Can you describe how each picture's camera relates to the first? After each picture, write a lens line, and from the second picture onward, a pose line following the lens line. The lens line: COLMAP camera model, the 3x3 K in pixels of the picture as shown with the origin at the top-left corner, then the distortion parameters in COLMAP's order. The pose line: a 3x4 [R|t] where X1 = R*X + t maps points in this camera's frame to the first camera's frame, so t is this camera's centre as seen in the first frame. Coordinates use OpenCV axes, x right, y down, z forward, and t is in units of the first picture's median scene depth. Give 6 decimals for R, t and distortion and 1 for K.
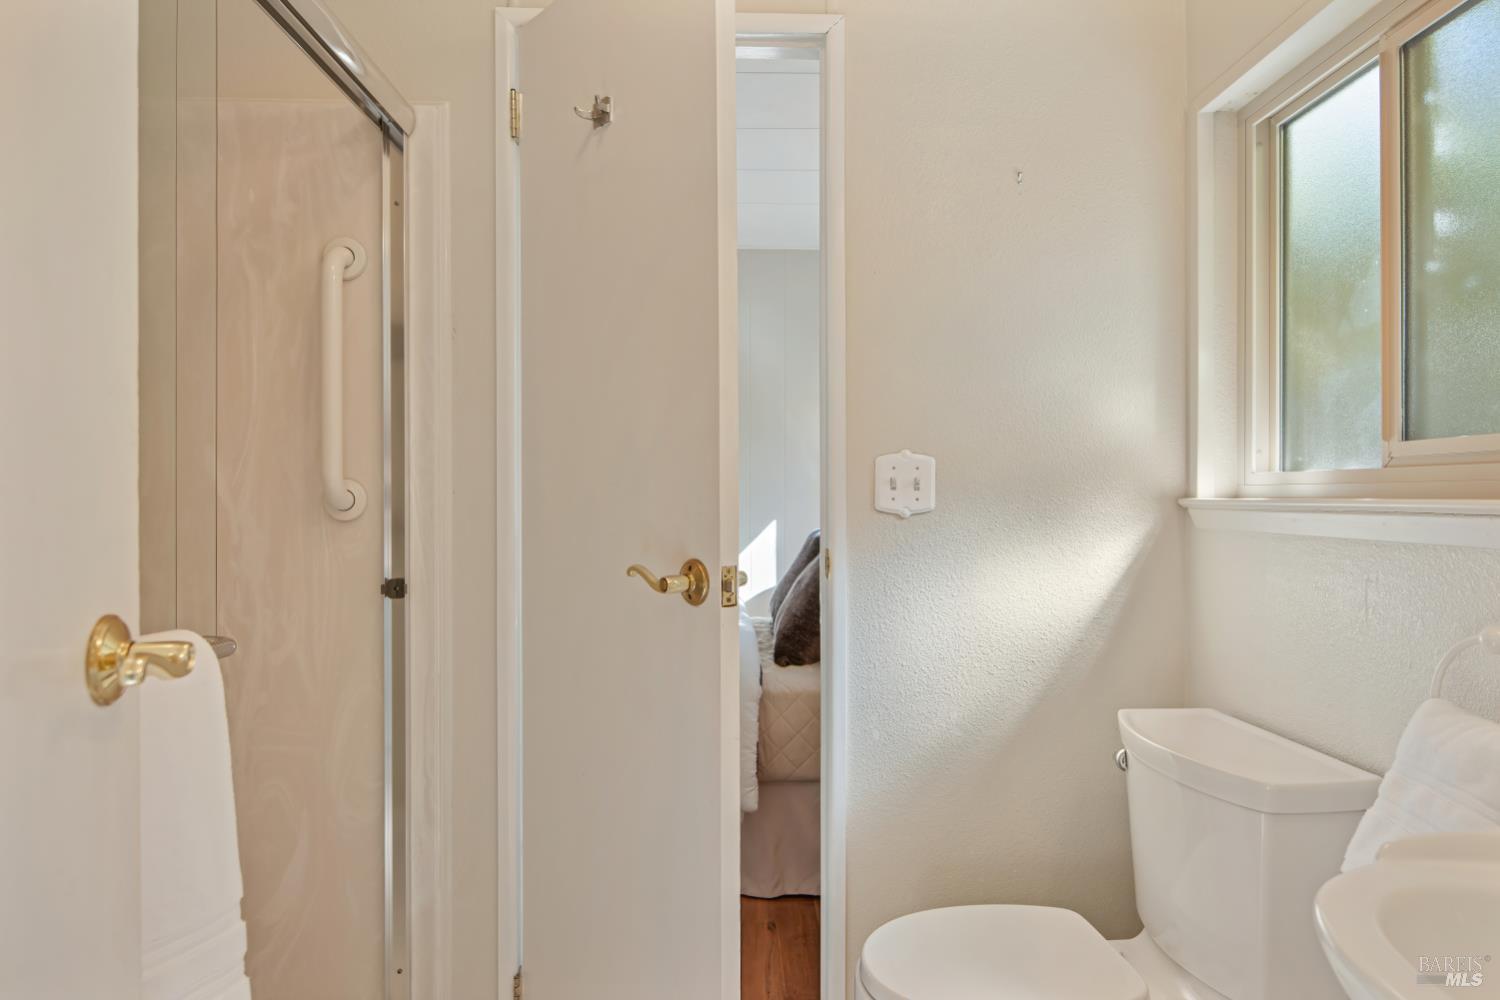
lens RADIAL K [[924.0, 0, 750.3], [0, 924.0, 502.7], [0, 0, 1]] dist [0.002434, 0.000704]
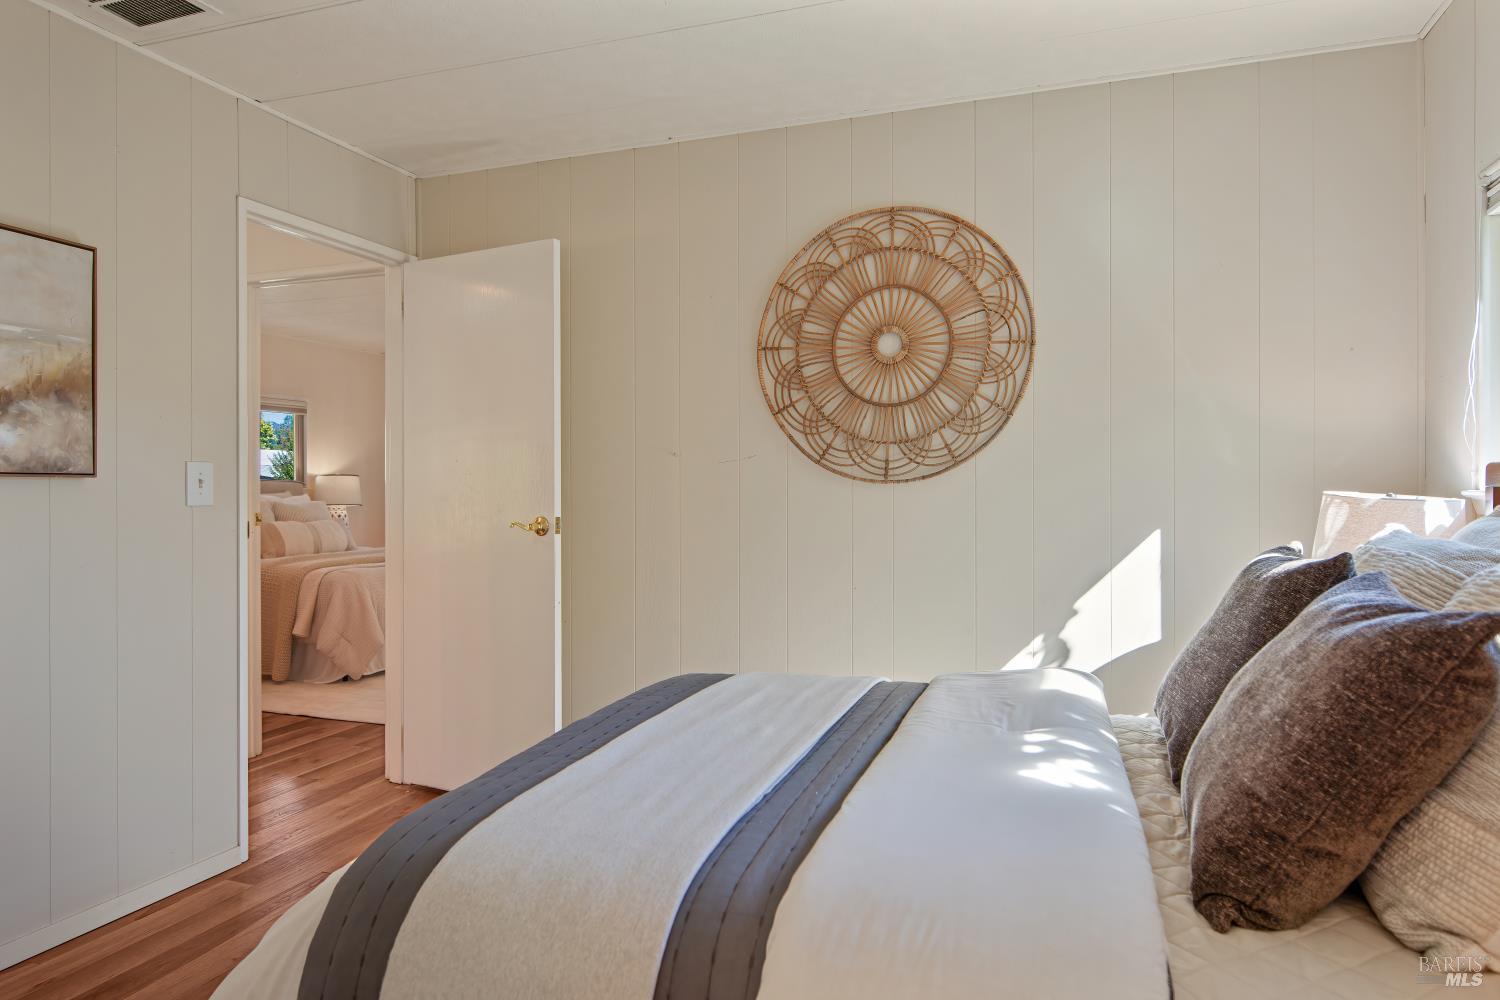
lens RADIAL K [[924.0, 0, 750.5], [0, 924.0, 494.6], [0, 0, 1]] dist [0.002434, 0.000704]
pose [[0.936677, 0.005194, -0.350155, -0.014524], [-0.002147, 0.999956, 0.009090, -0.009664], [0.350187, -0.007763, 0.936648, 0.562134]]
